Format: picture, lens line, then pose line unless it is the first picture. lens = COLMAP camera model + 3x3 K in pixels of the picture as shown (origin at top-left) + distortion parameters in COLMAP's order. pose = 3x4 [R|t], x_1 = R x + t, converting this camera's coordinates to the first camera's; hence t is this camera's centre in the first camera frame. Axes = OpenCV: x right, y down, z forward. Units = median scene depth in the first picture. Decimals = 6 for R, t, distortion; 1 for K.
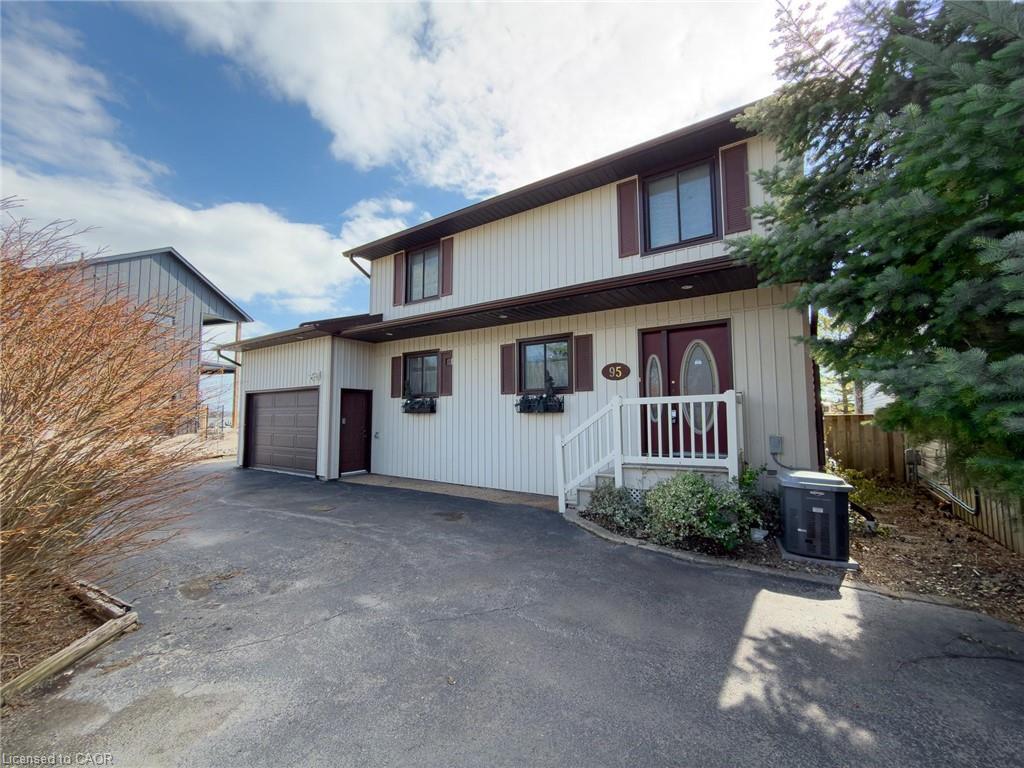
lens RADIAL K [[406.0, 0, 513.8], [0, 406.0, 391.0], [0, 0, 1]] dist [0.000912, 0.000125]
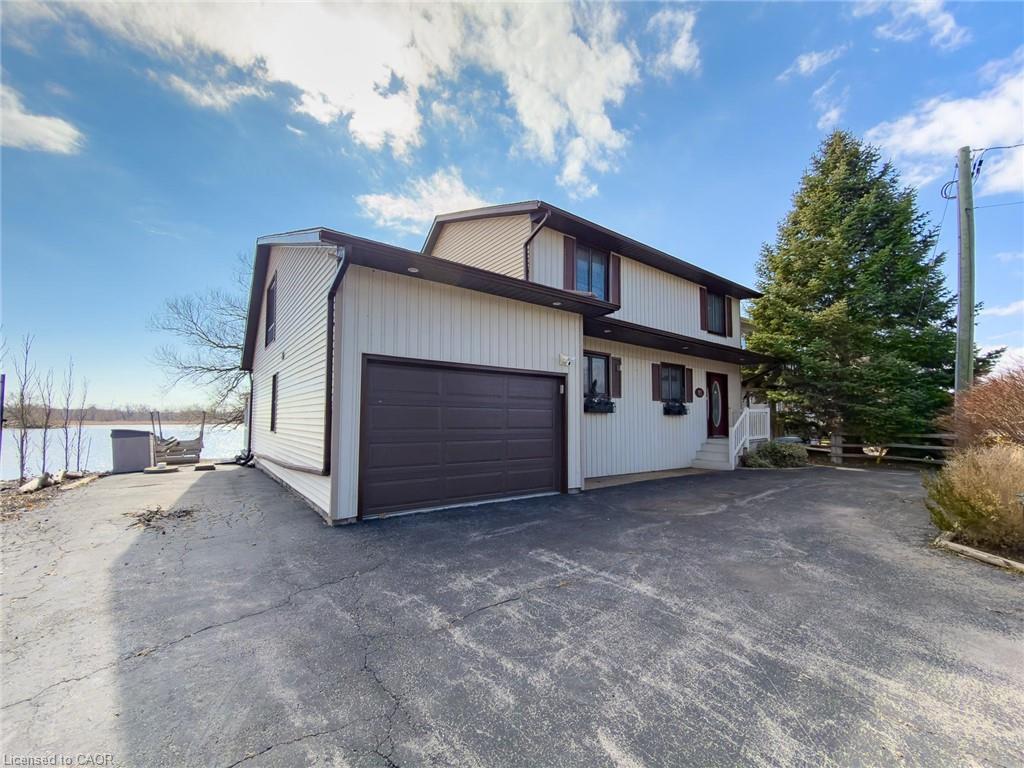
lens RADIAL K [[413.5, 0, 510.5], [0, 413.5, 401.8], [0, 0, 1]] dist [-0.000923, -0.000274]
pose [[0.333947, 0.031854, 0.942053, -1.490601], [-0.075195, 0.997144, -0.007061, 0.057756], [-0.939588, -0.068480, 0.335389, 0.993467]]
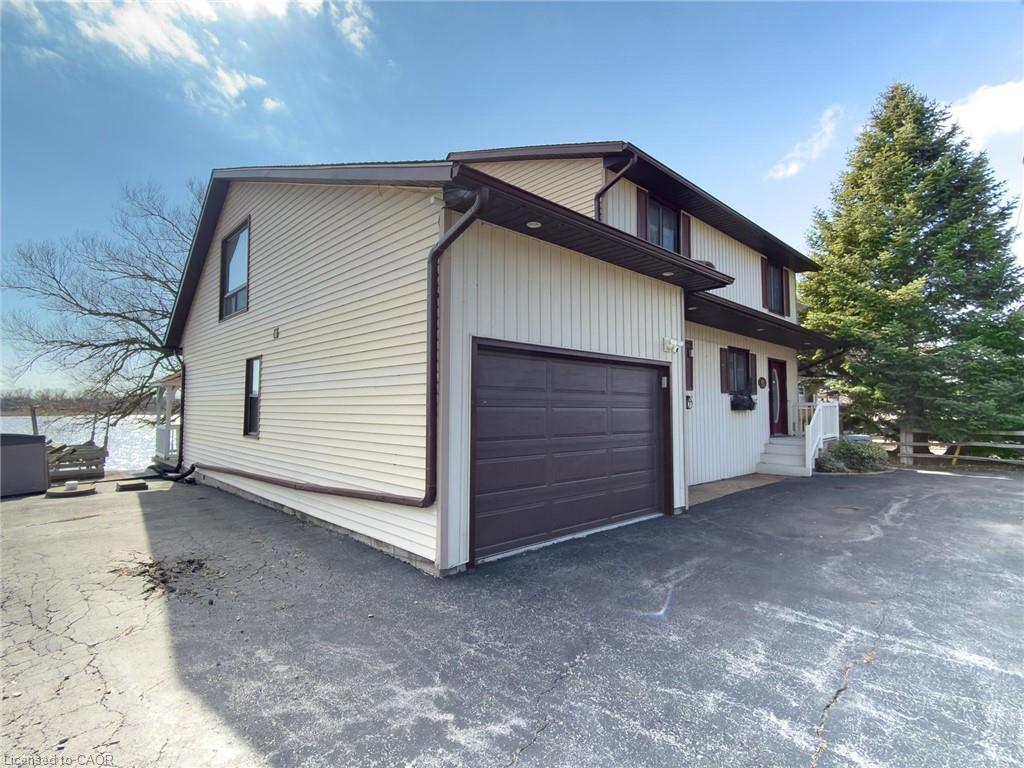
lens RADIAL K [[506.4, 0, 512.0], [0, 506.4, 384.0], [0, 0, 1]] dist [-0.001671, 0.000474]
pose [[0.218162, 0.038256, 0.975163, -1.510580], [-0.076857, 0.996801, -0.021911, 0.057904], [-0.972881, -0.070168, 0.220404, 1.264871]]
